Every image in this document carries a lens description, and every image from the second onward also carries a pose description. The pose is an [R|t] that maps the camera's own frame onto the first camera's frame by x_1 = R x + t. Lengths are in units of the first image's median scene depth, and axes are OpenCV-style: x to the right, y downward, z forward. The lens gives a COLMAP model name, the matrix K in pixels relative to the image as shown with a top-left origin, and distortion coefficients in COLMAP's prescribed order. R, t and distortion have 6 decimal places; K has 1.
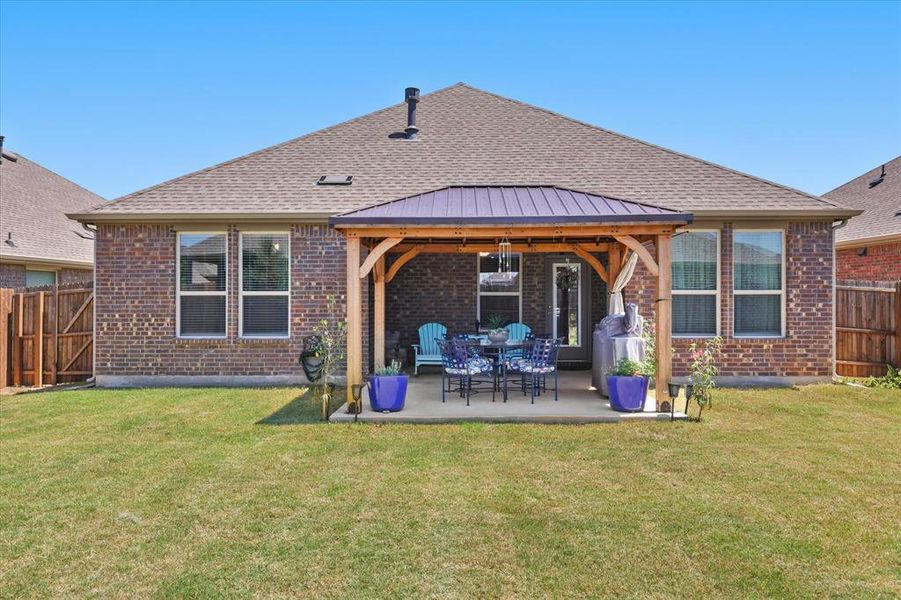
lens RADIAL K [[660.2, 0, 444.6], [0, 660.2, 303.0], [0, 0, 1]] dist [-0.004888, 0.002402]
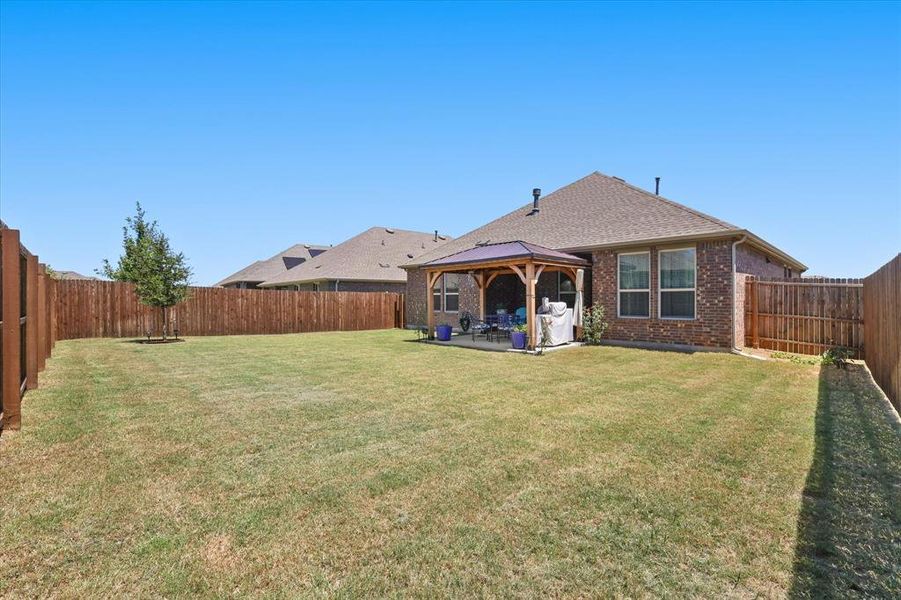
lens RADIAL K [[391.8, 0, 455.6], [0, 391.8, 298.3], [0, 0, 1]] dist [0.001593, 0.000363]
pose [[0.712504, -0.001601, -0.701666, 0.752947], [0.004367, 0.999988, 0.002153, -0.000750], [0.701654, -0.004598, 0.712503, -0.014356]]
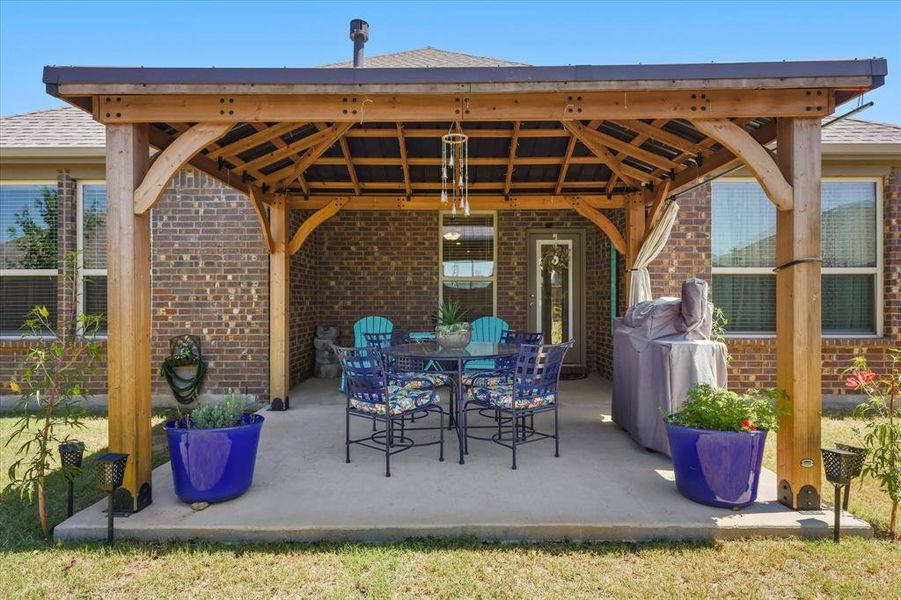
lens RADIAL K [[510.2, 0, 445.8], [0, 510.2, 304.8], [0, 0, 1]] dist [0.008044, -0.000392]
pose [[0.999925, -0.000096, 0.012239, 0.059531], [0.000065, 0.999997, 0.002569, 0.017604], [-0.012239, -0.002568, 0.999922, 0.478053]]
